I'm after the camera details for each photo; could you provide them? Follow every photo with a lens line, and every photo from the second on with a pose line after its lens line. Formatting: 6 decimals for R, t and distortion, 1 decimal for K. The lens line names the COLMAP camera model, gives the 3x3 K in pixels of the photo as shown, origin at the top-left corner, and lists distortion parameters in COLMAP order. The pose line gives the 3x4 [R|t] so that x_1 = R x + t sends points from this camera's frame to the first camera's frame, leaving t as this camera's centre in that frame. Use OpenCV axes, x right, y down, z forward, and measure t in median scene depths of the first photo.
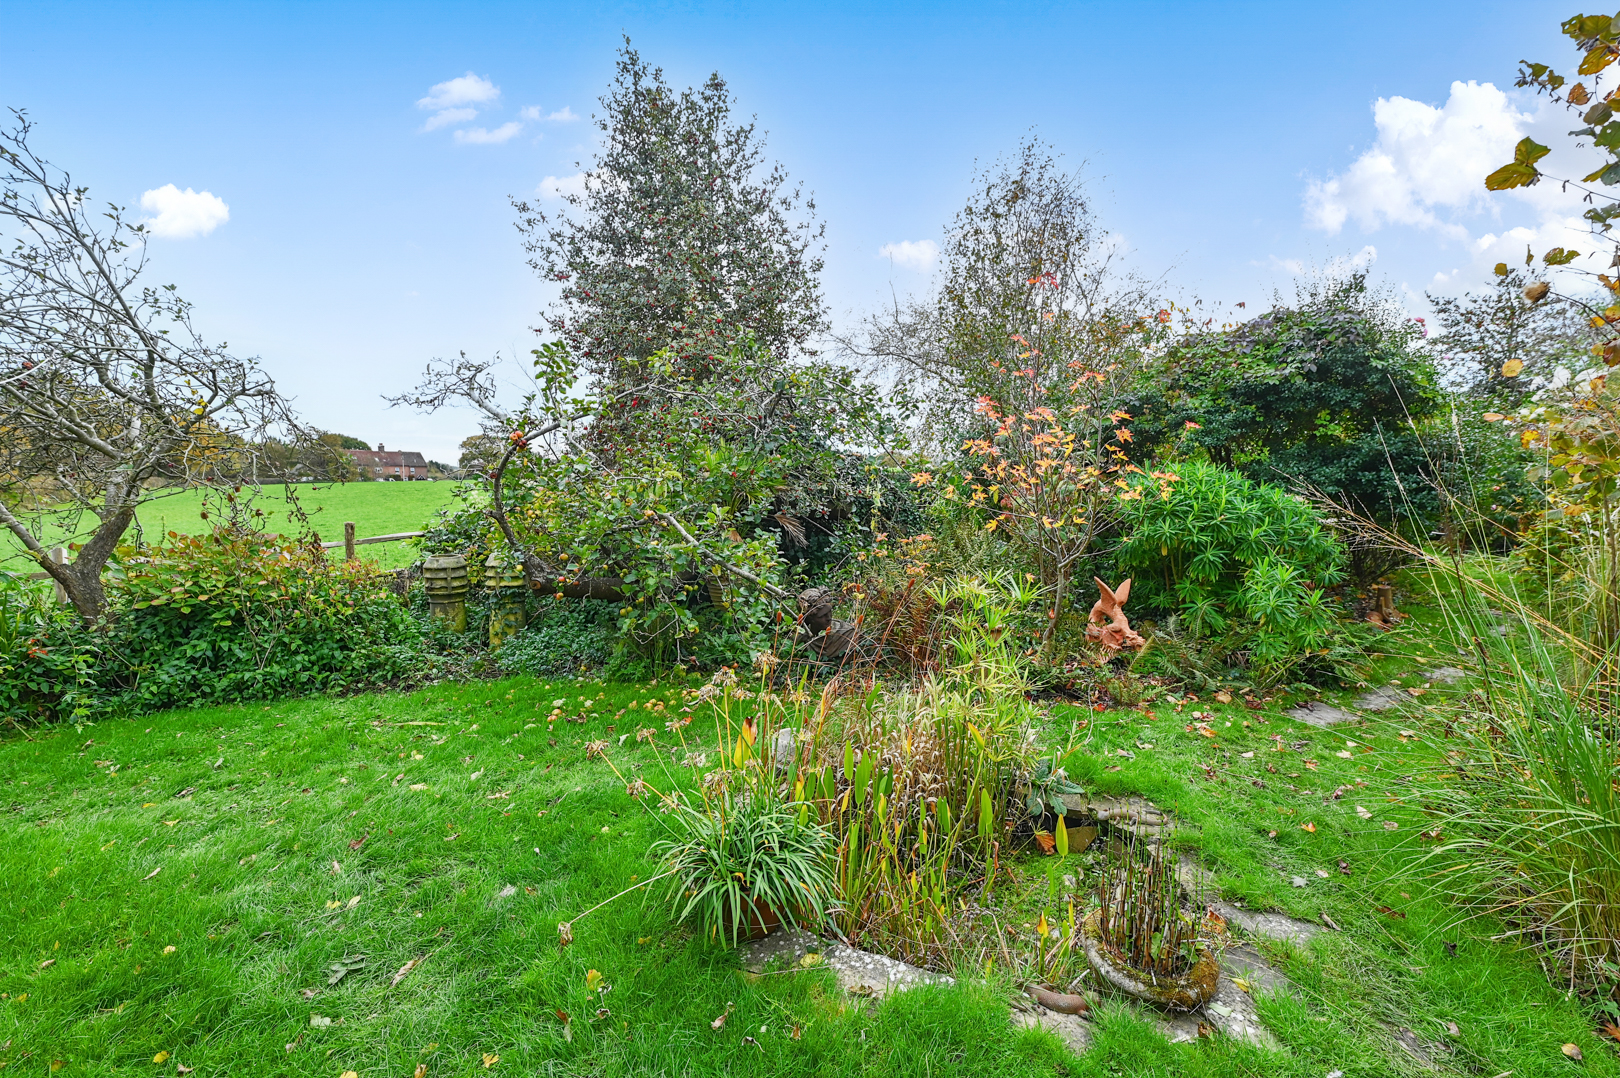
lens RADIAL K [[648.0, 0, 805.9], [0, 648.0, 530.9], [0, 0, 1]] dist [-0.000062, 0.000360]
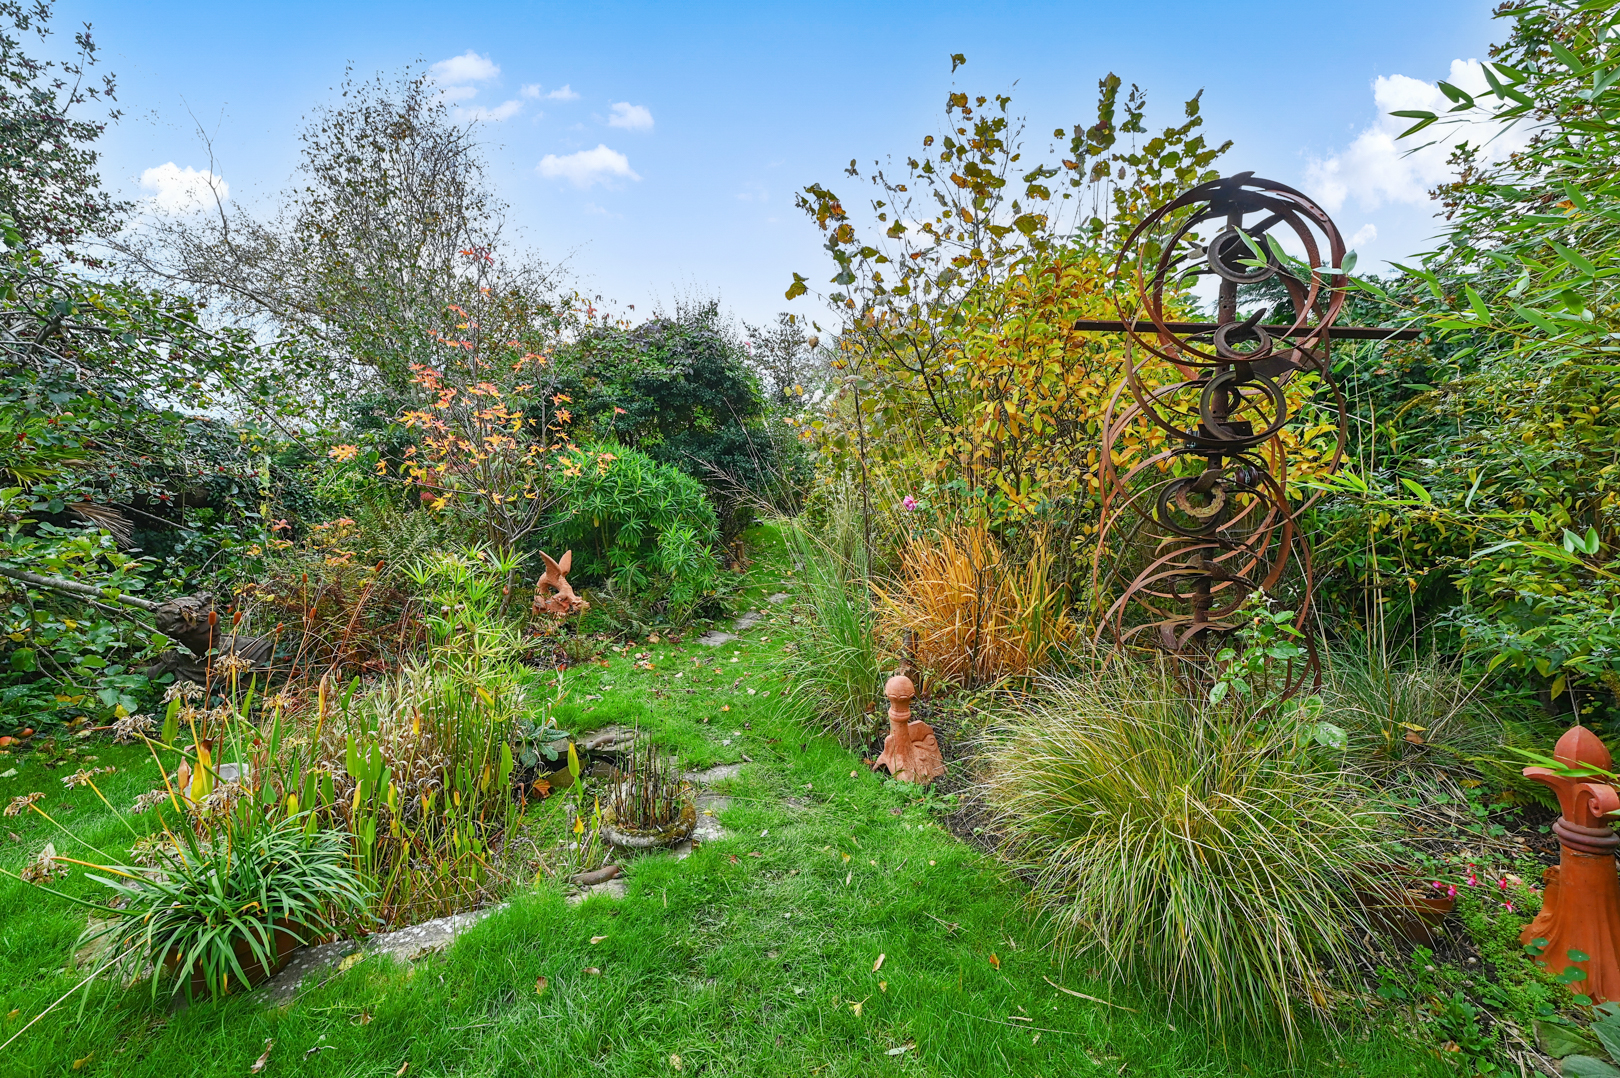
lens RADIAL K [[714.1, 0, 810.5], [0, 714.1, 542.1], [0, 0, 1]] dist [0.004119, 0.000676]
pose [[0.652488, -0.070840, 0.754481, -0.140574], [0.047067, 0.997487, 0.052952, 0.016815], [-0.756336, 0.000961, 0.654183, -0.084195]]
